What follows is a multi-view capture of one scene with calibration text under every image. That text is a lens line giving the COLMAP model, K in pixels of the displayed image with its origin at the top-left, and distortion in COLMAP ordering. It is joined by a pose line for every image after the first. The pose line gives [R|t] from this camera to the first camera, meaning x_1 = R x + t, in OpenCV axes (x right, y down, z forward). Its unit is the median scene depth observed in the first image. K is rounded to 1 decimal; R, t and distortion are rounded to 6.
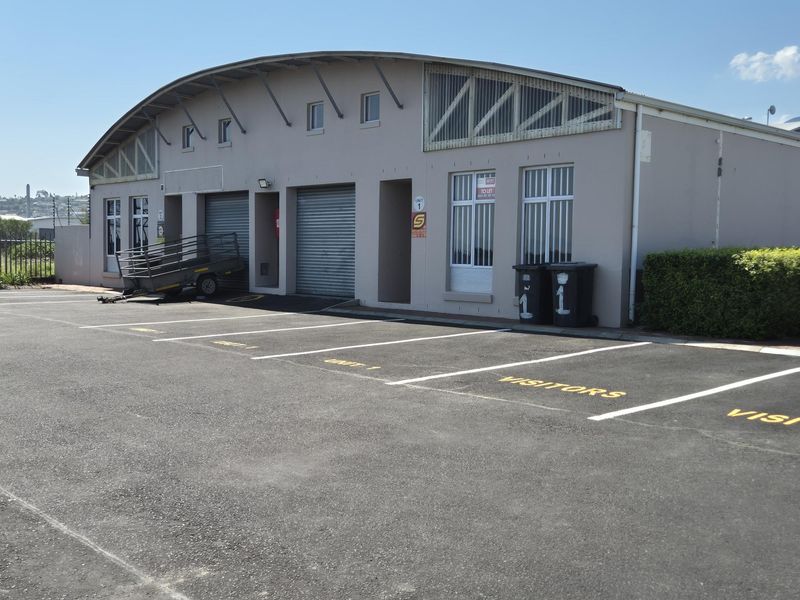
lens RADIAL K [[862.7, 0, 386.1], [0, 862.7, 315.1], [0, 0, 1]] dist [0.044323, -0.001589]
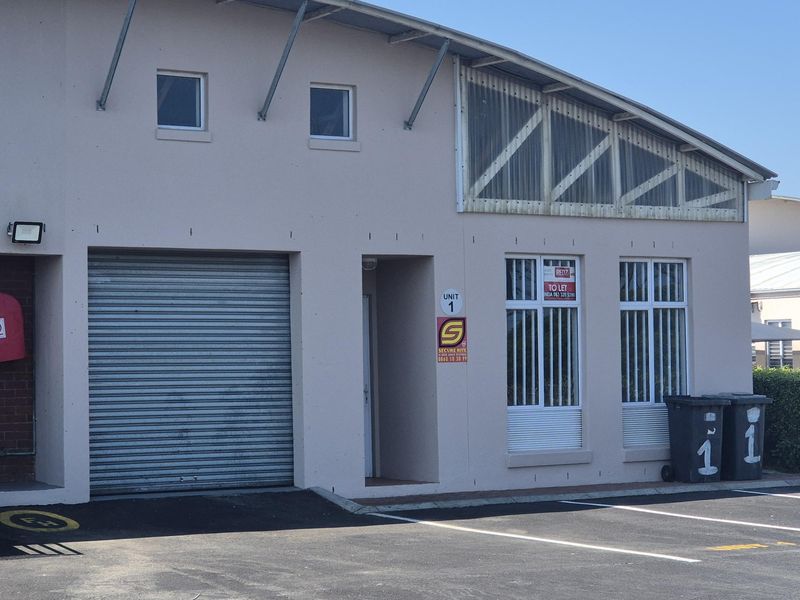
lens RADIAL K [[2023.2, 0, 400.0], [0, 2023.2, 300.0], [0, 0, 1]] dist [-1.149262, 19.014036]
pose [[0.161208, 0.016772, 0.986778, -1.385568], [0.086253, 0.995790, -0.031016, -0.102316], [-0.983144, 0.090112, 0.159083, 0.909446]]
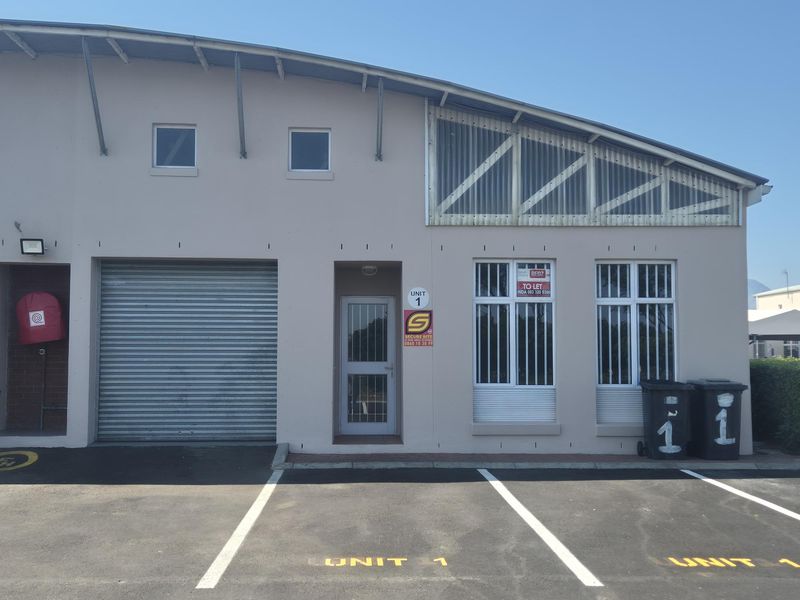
lens RADIAL K [[862.7, 0, 386.1], [0, 862.7, 315.1], [0, 0, 1]] dist [0.044323, -0.001589]
pose [[0.648505, 0.026650, 0.760744, -0.558752], [0.060365, 0.994439, -0.086295, -0.062872], [-0.758813, 0.101885, 0.643290, 0.633044]]
